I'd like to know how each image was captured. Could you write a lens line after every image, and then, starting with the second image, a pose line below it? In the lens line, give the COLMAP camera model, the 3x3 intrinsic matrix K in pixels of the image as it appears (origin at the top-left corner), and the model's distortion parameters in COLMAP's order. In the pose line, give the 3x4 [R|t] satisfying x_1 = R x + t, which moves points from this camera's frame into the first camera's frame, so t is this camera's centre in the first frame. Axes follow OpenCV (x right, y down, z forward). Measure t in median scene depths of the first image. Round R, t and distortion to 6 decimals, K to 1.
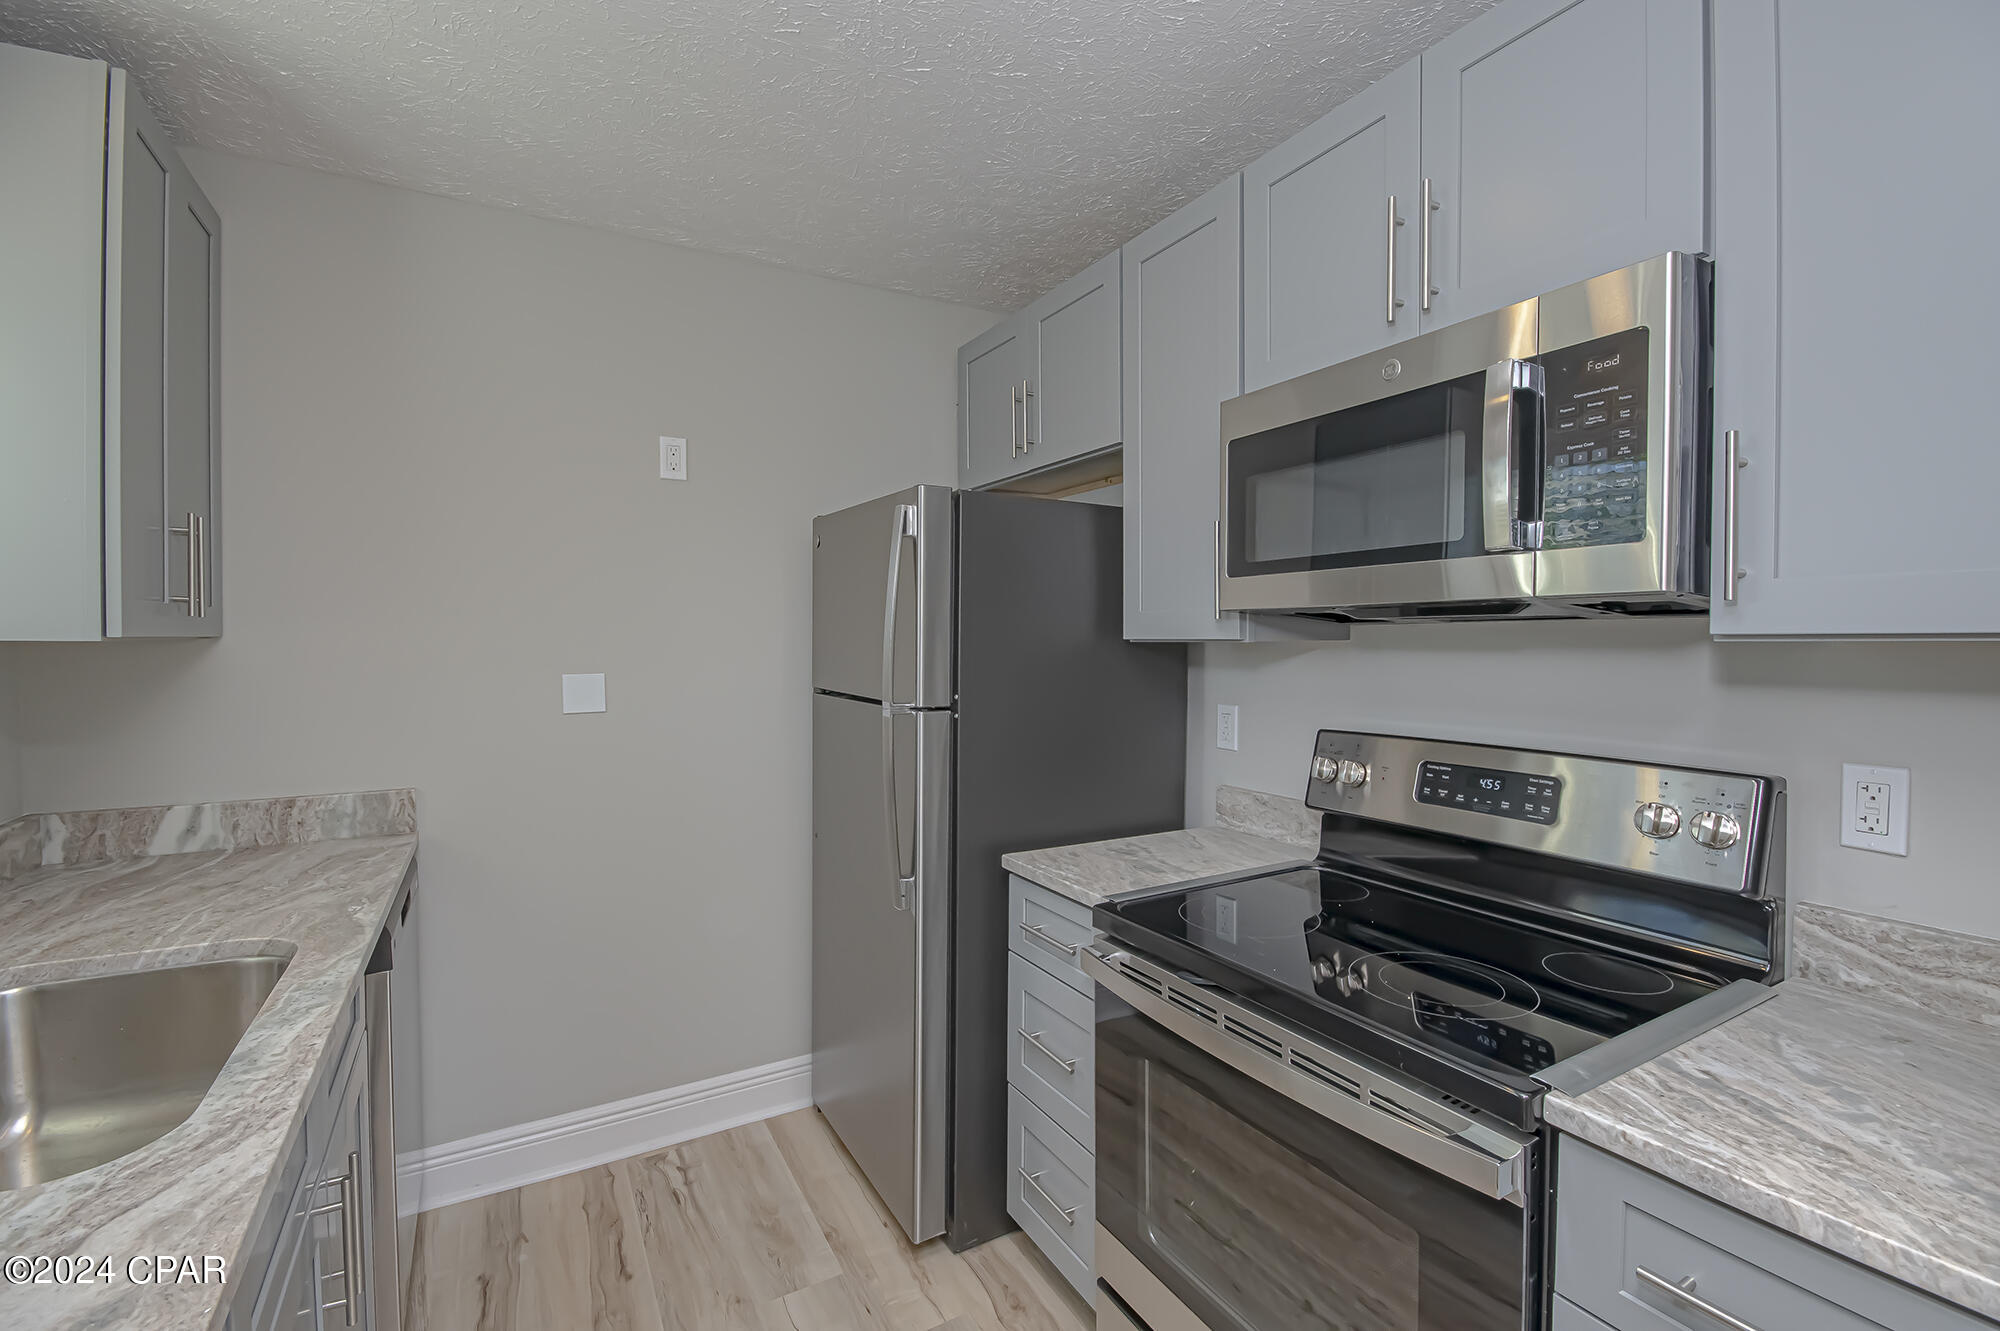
lens RADIAL K [[876.8, 0, 1021.6], [0, 876.8, 647.2], [0, 0, 1]] dist [0.001666, -0.006951]
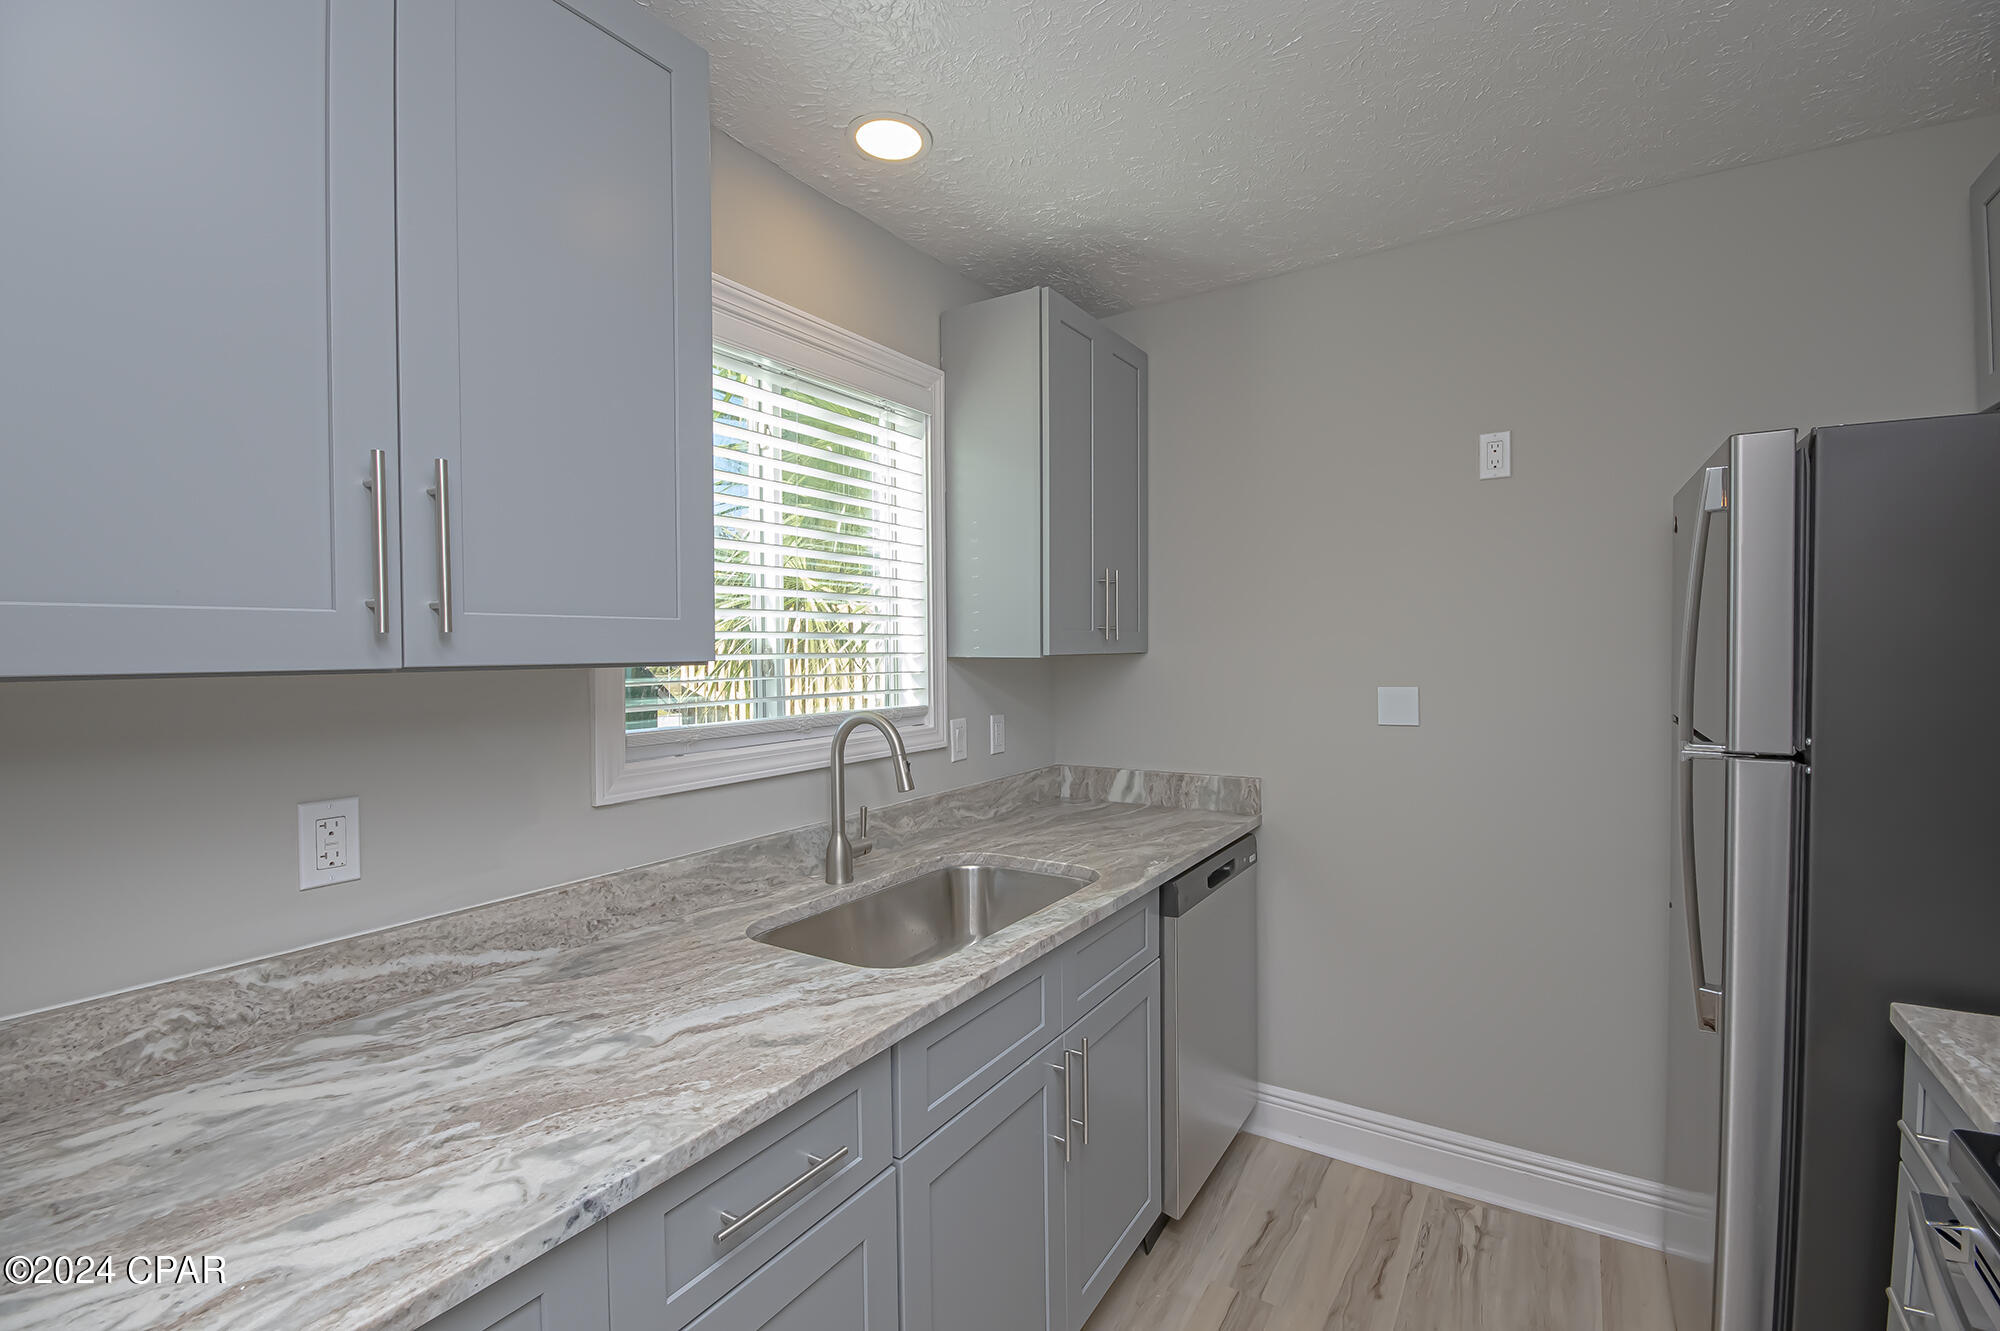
lens RADIAL K [[876.8, 0, 1013.5], [0, 876.8, 655.7], [0, 0, 1]] dist [0.001666, -0.006951]
pose [[0.454098, 0.000962, -0.890951, 0.237862], [0.000449, 0.999999, 0.001309, -0.009152], [0.890952, -0.000994, 0.454097, 0.172041]]
